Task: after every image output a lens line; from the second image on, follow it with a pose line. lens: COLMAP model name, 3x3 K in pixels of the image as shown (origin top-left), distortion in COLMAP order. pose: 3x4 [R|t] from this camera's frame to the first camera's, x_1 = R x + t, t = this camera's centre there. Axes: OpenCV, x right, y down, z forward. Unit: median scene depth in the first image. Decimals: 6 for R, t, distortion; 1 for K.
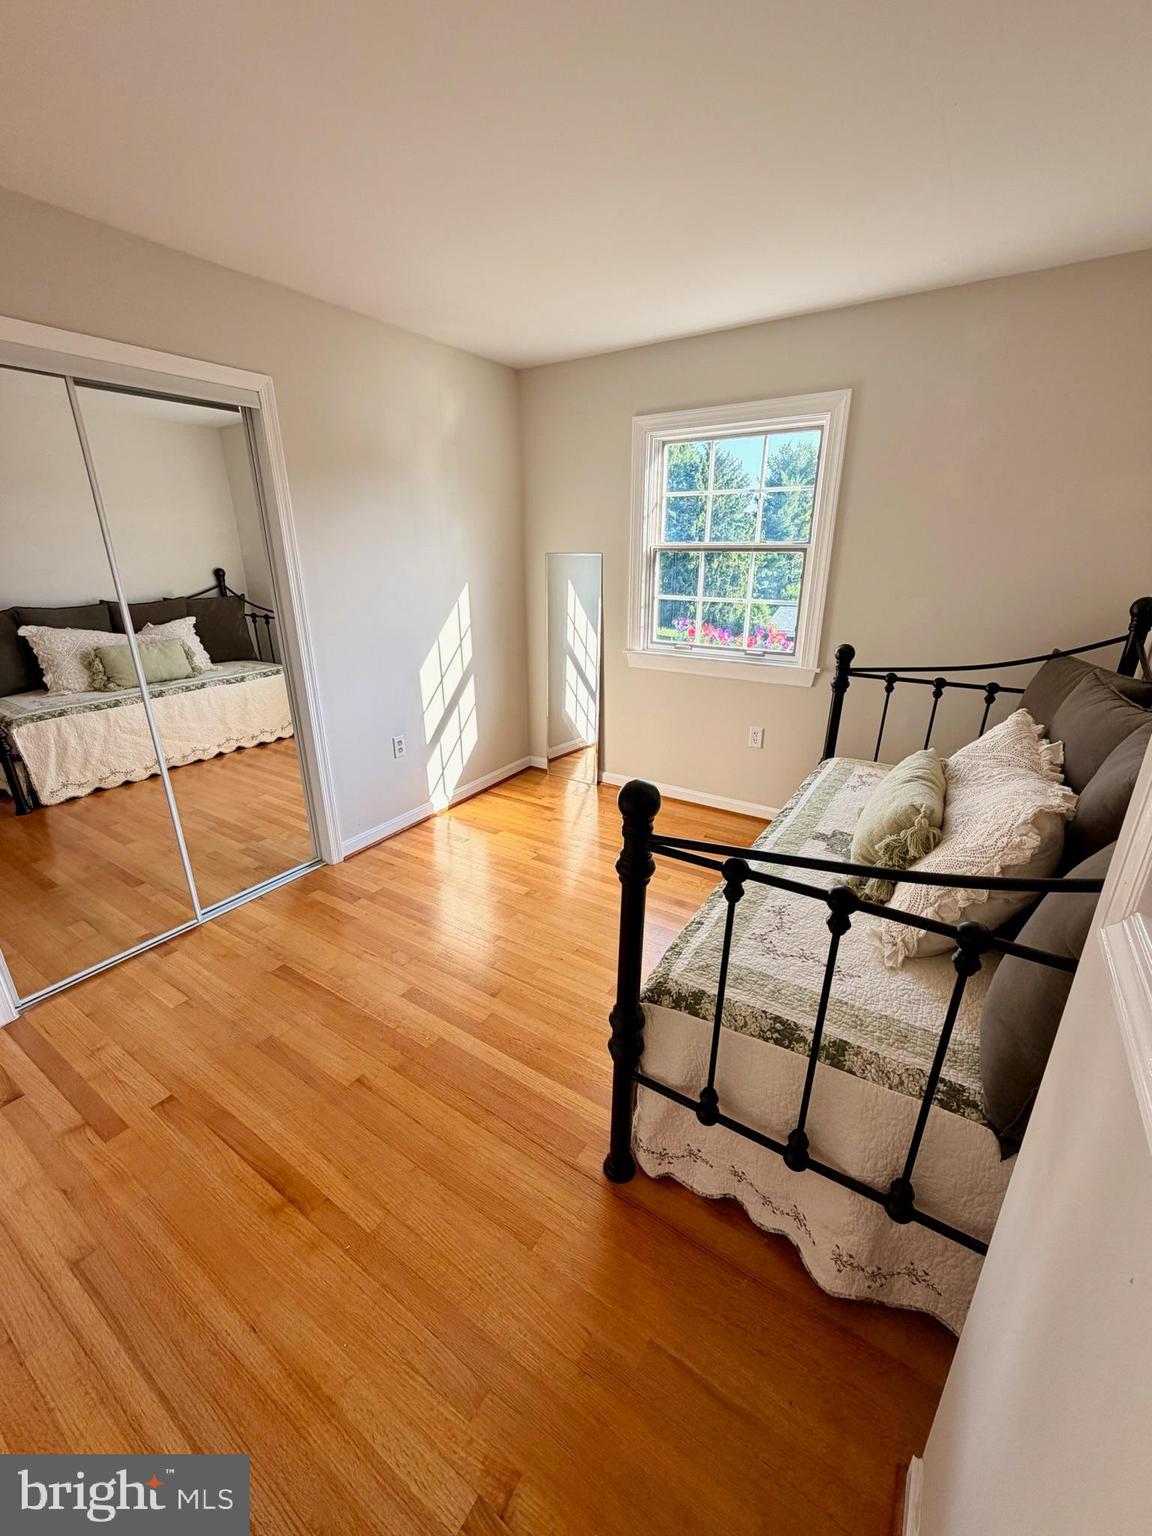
lens RADIAL K [[612.0, 0, 580.9], [0, 612.0, 764.5], [0, 0, 1]] dist [-0.001675, 0.001336]
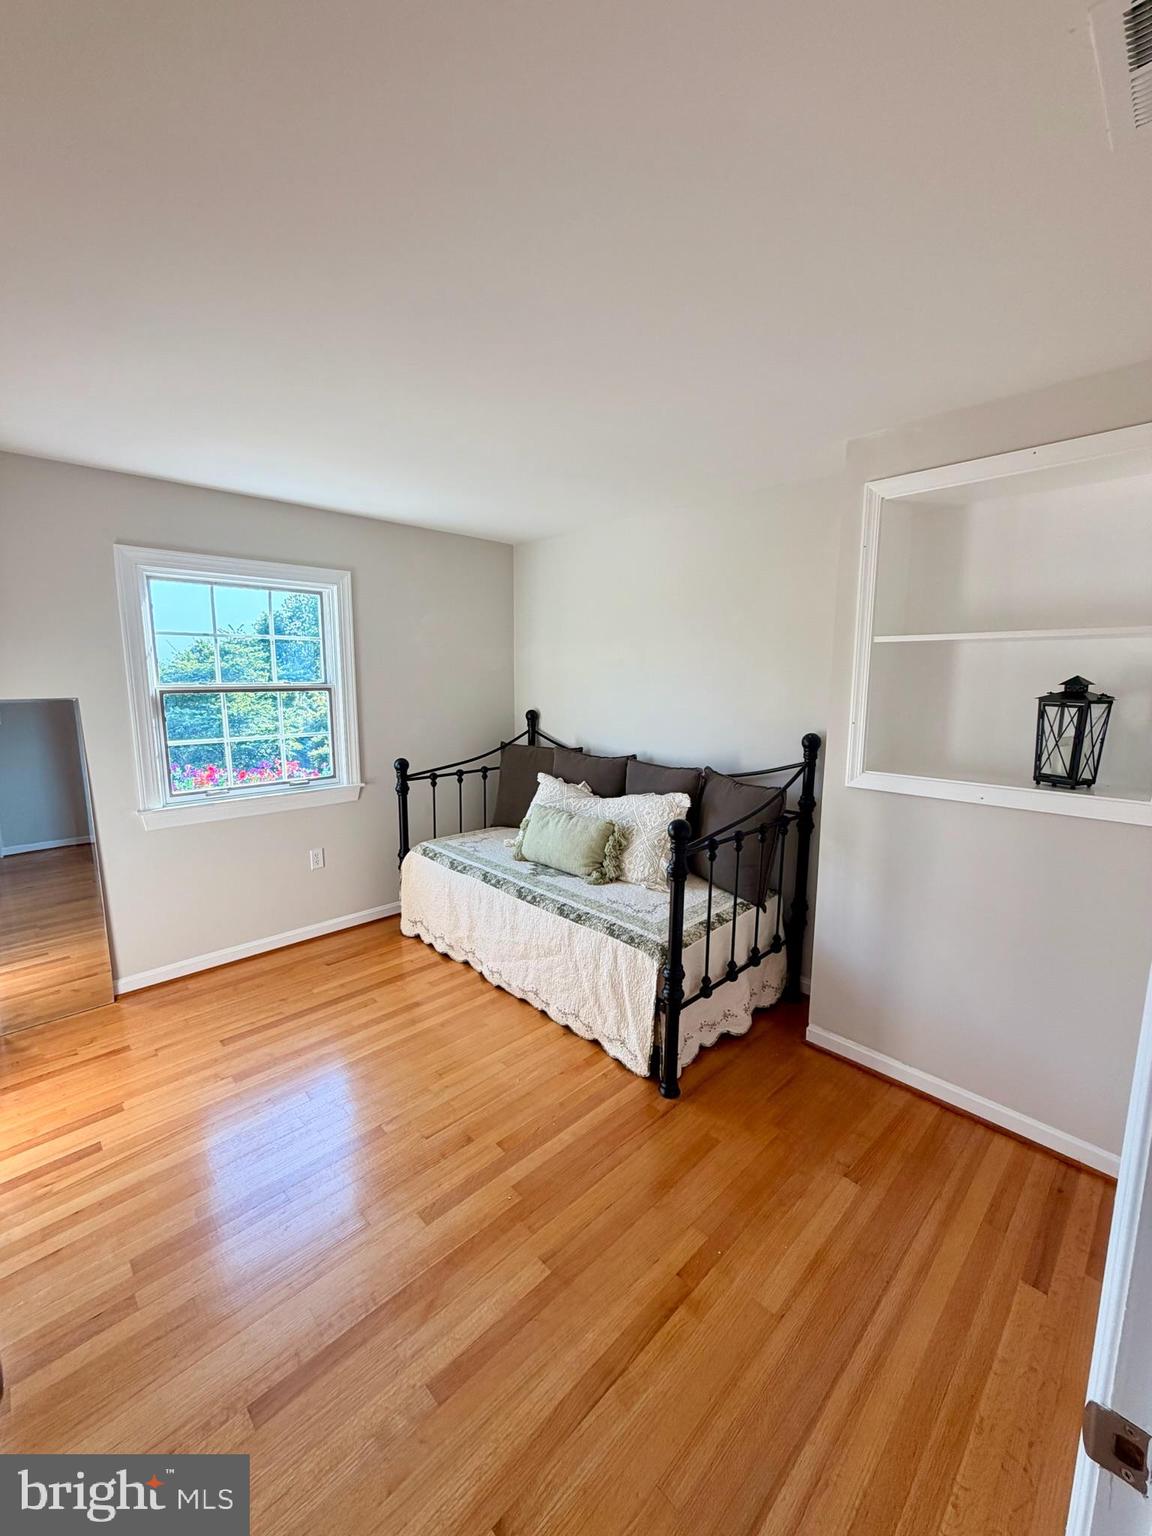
lens RADIAL K [[612.0, 0, 570.2], [0, 612.0, 767.4], [0, 0, 1]] dist [-0.001675, 0.001336]
pose [[0.232750, -0.148508, 0.961131, -0.782164], [0.323070, 0.943956, 0.067619, -0.159970], [-0.917308, 0.294774, 0.267684, 0.349760]]
